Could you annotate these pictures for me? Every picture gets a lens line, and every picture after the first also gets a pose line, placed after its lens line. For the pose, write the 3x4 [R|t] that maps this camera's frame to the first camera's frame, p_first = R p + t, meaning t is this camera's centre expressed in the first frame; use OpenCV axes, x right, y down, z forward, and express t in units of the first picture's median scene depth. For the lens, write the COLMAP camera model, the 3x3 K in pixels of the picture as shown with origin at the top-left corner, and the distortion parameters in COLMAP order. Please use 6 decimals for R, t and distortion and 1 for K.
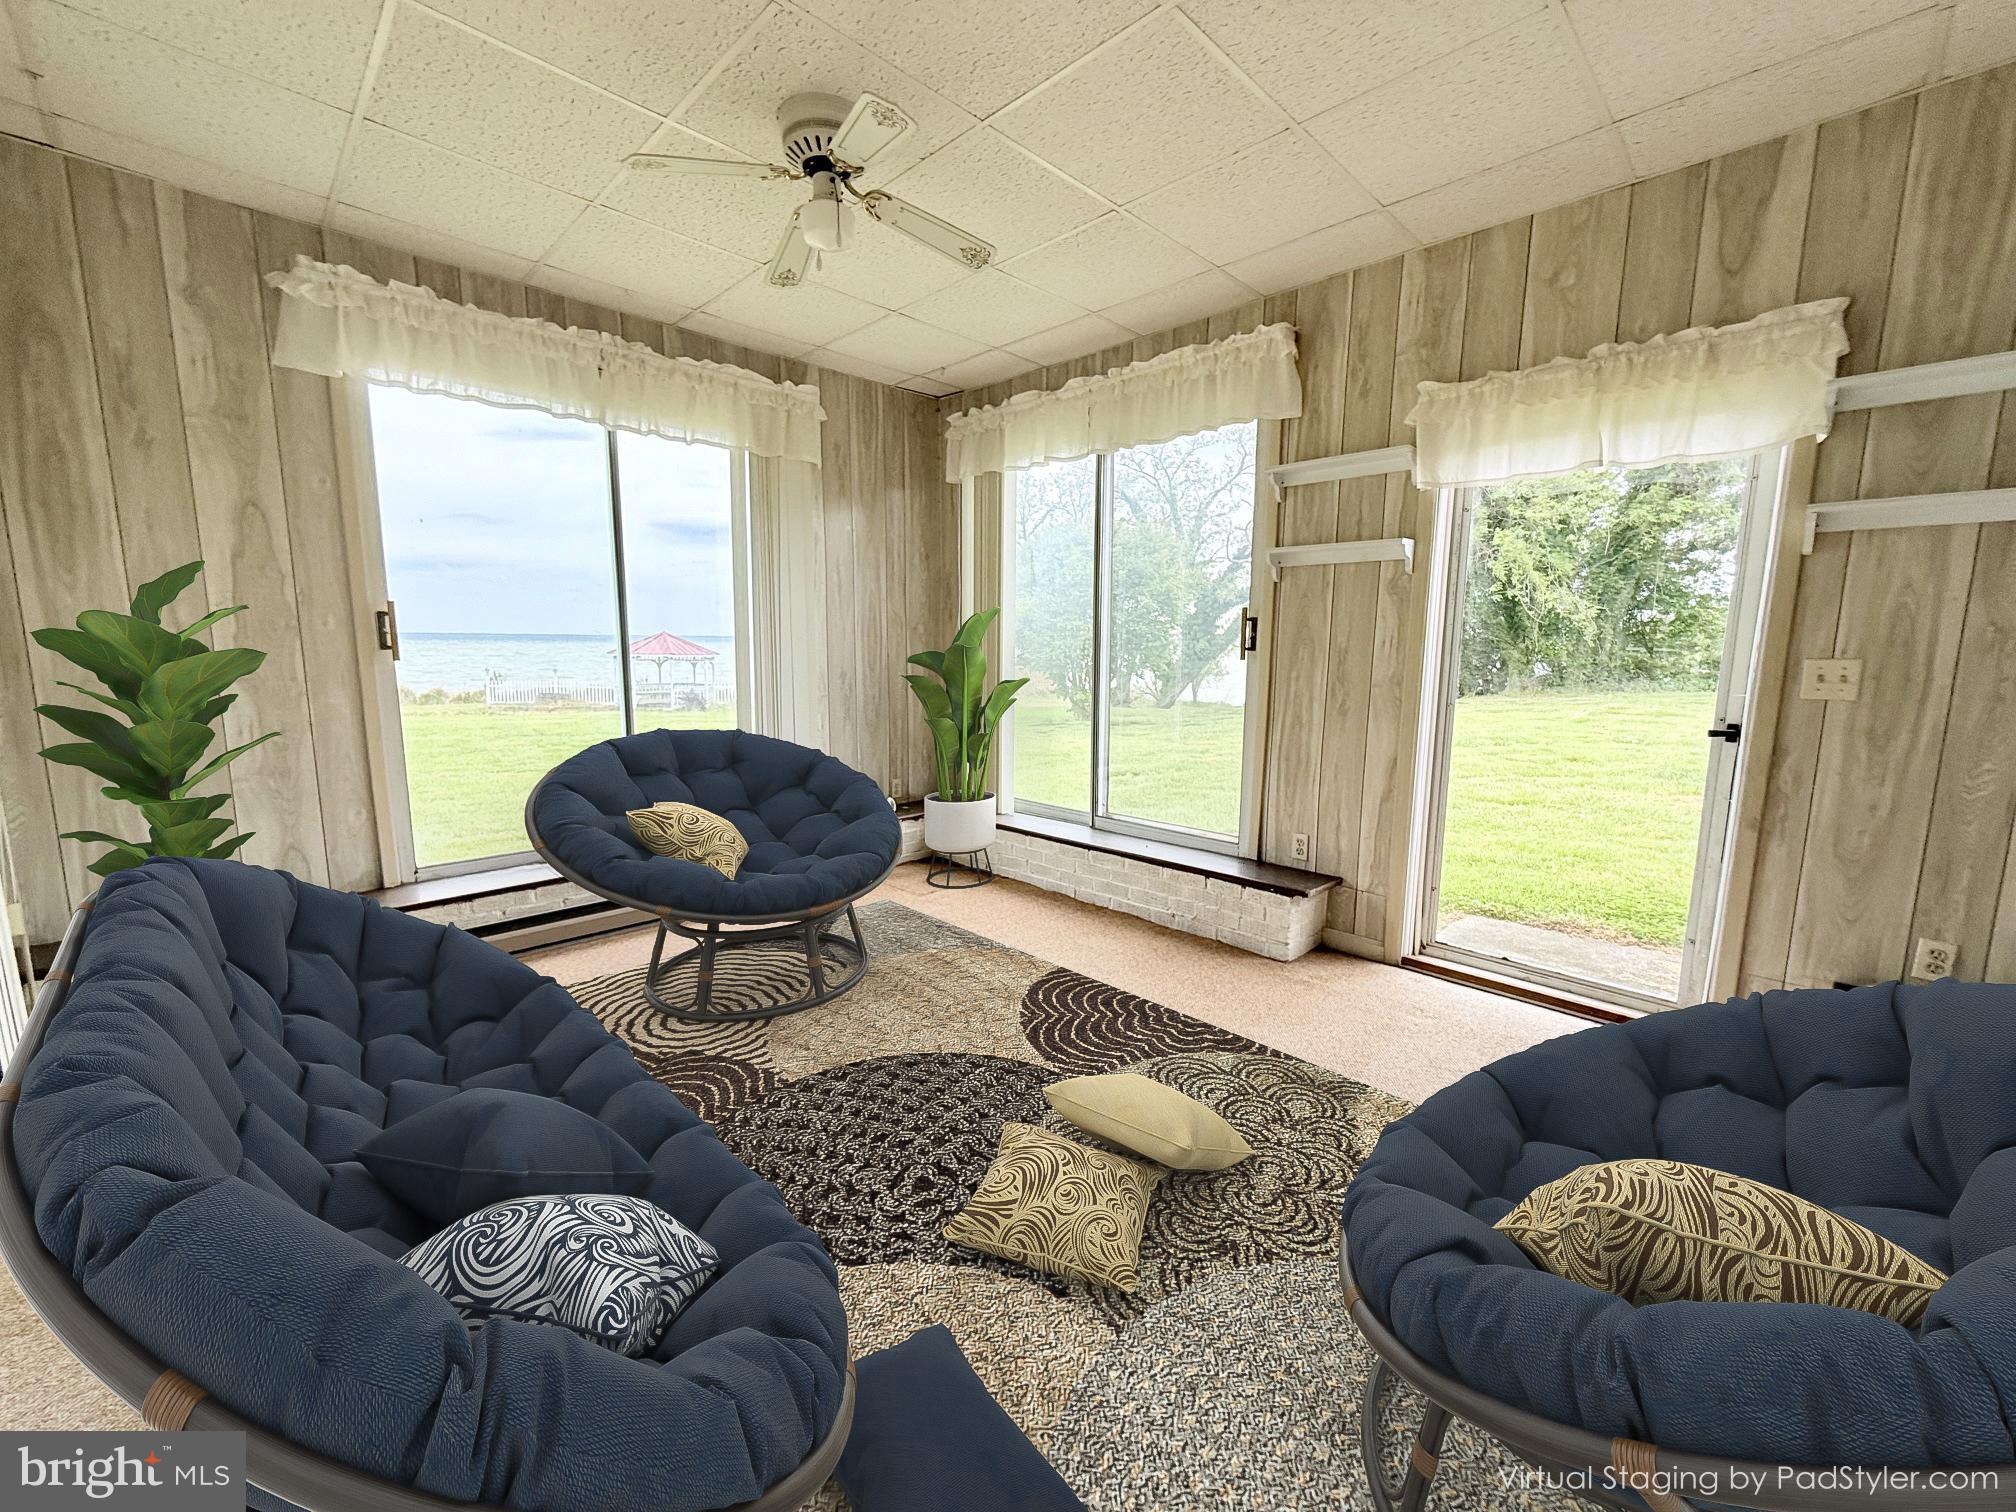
lens RADIAL K [[809.4, 0, 1011.2], [0, 809.4, 757.0], [0, 0, 1]] dist [0.001732, -0.000118]
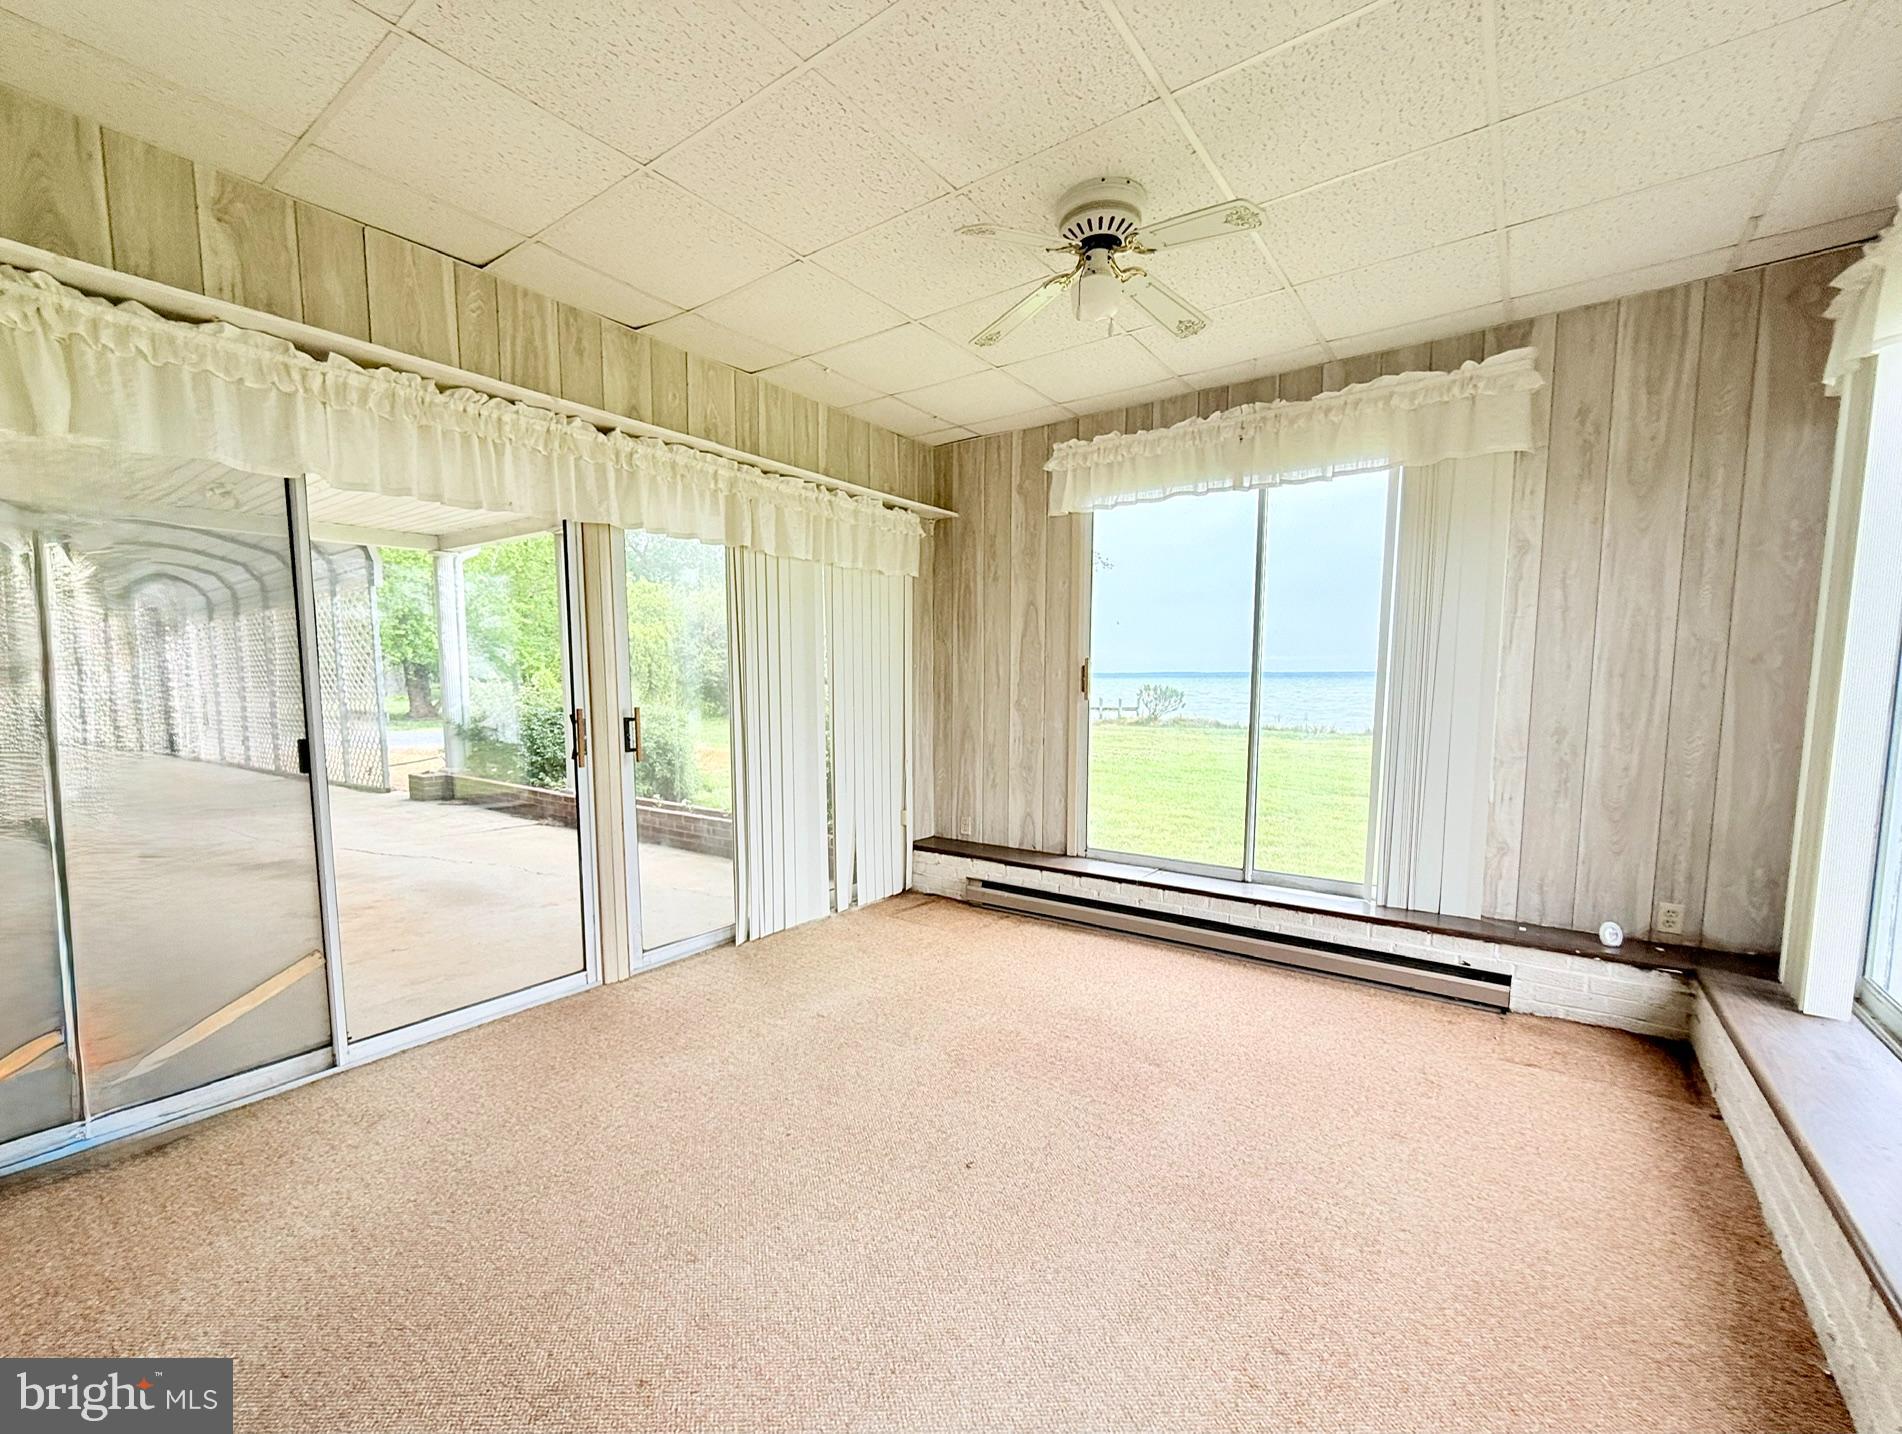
lens RADIAL K [[805.1, 0, 906.9], [0, 805.1, 759.8], [0, 0, 1]] dist [0.010373, 0.000020]
pose [[0.133200, 0.090244, -0.986972, 0.612729], [-0.135255, 0.988184, 0.072101, -0.074817], [0.981817, 0.123889, 0.143832, 0.501263]]
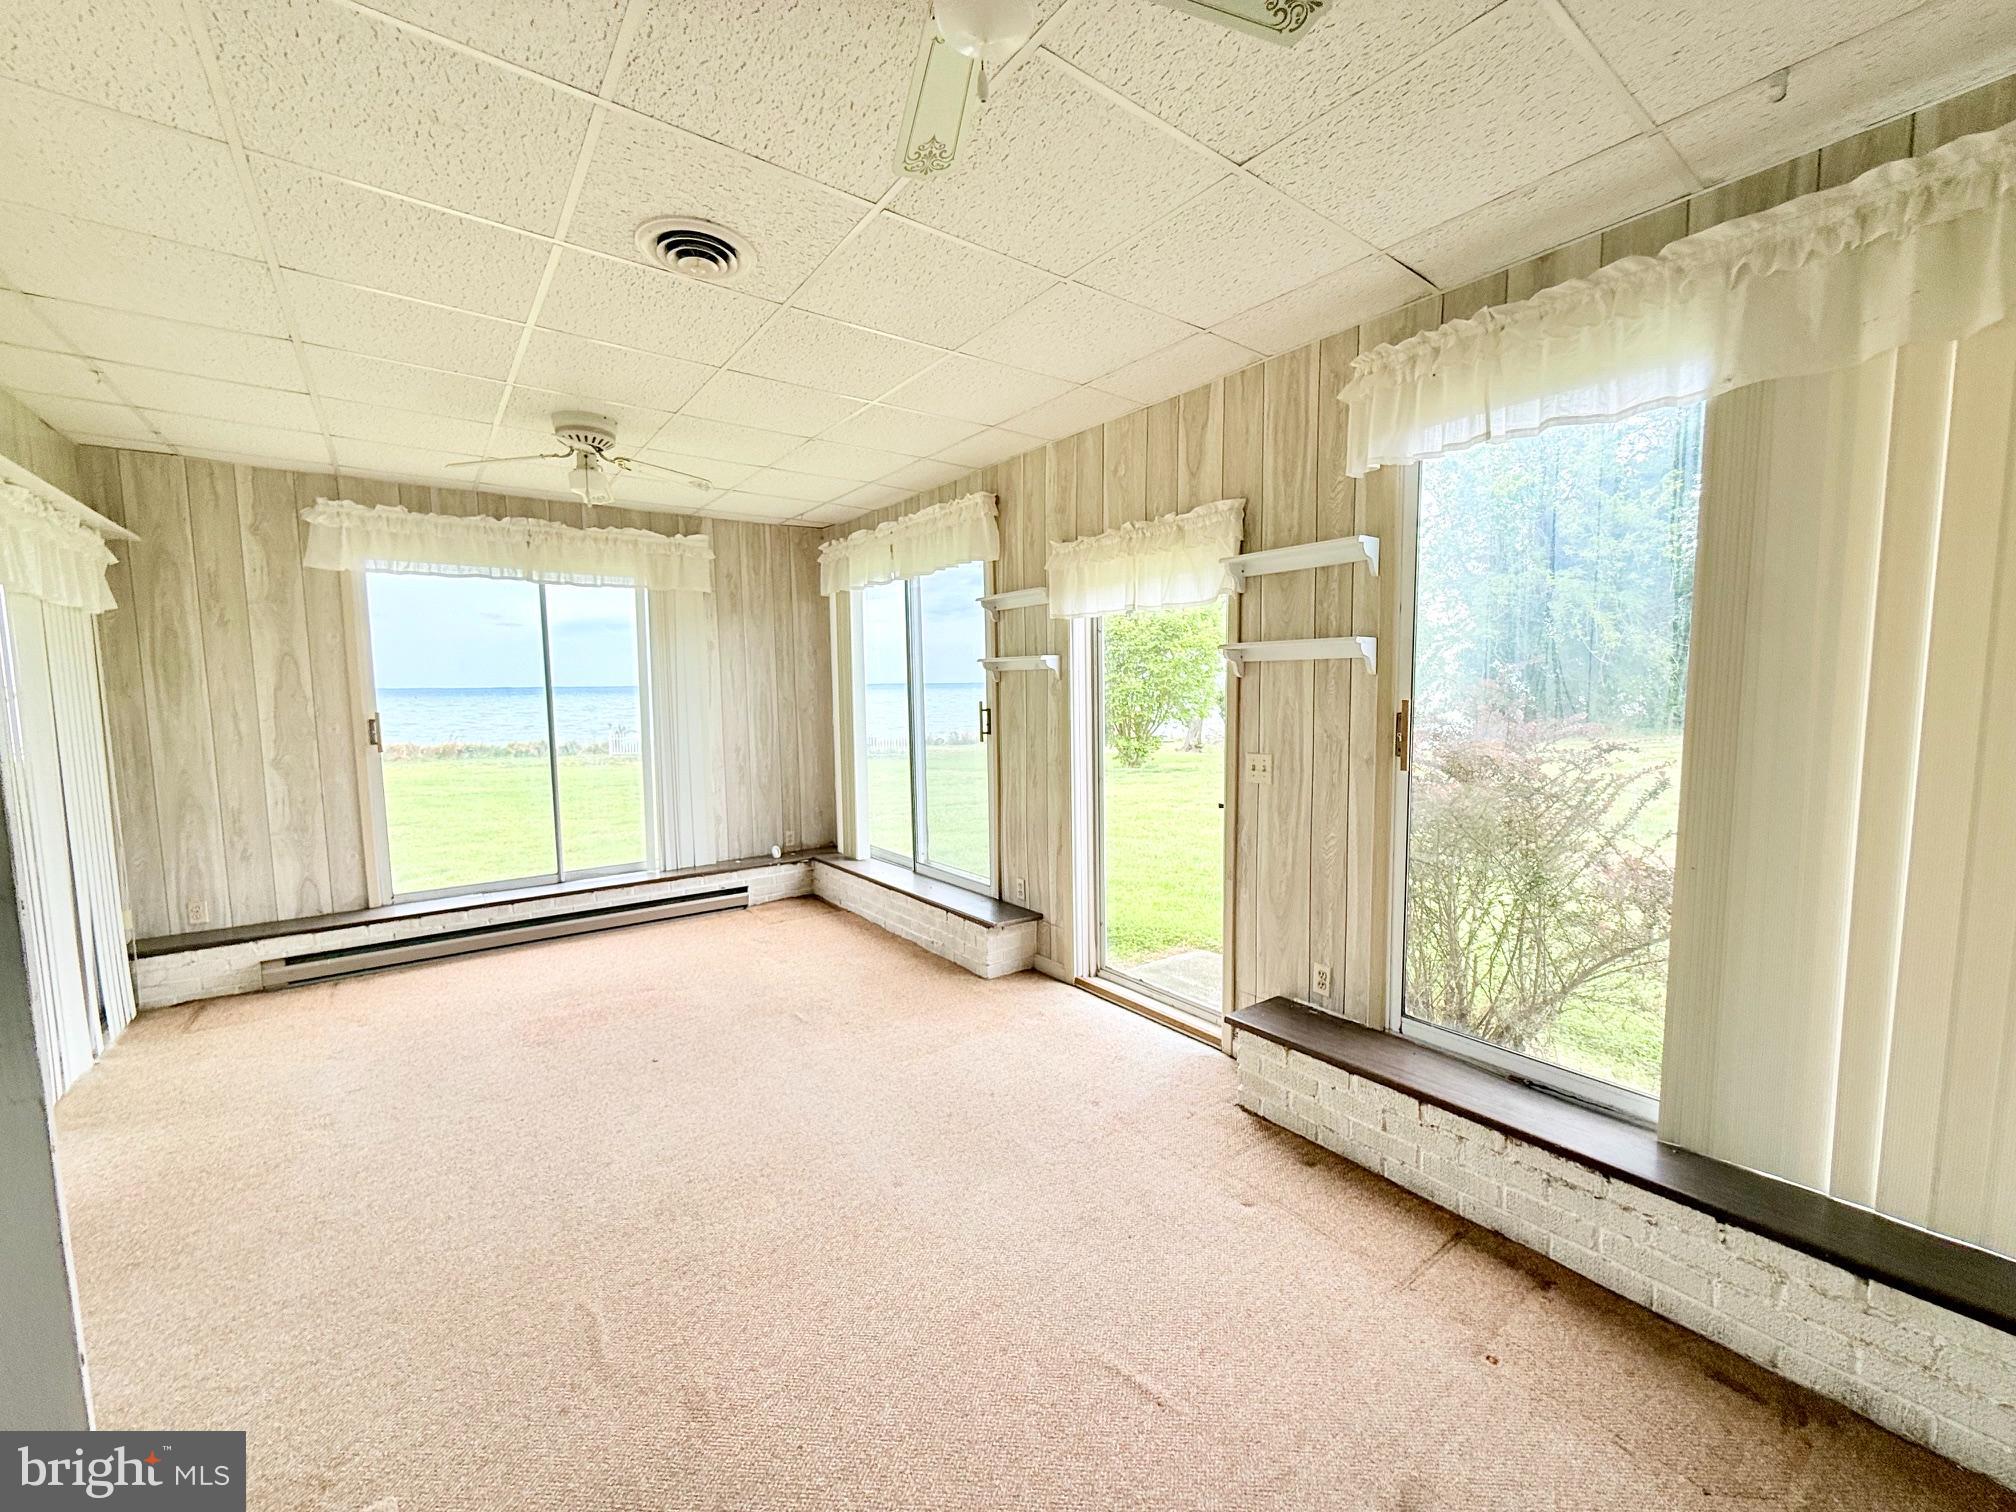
lens RADIAL K [[809.4, 0, 1010.4], [0, 809.4, 757.8], [0, 0, 1]] dist [0.001732, -0.000118]
pose [[0.989879, -0.007636, -0.141710, 0.586201], [0.000428, 0.998708, -0.050824, -0.033657], [0.141915, 0.050249, 0.988603, -0.294369]]
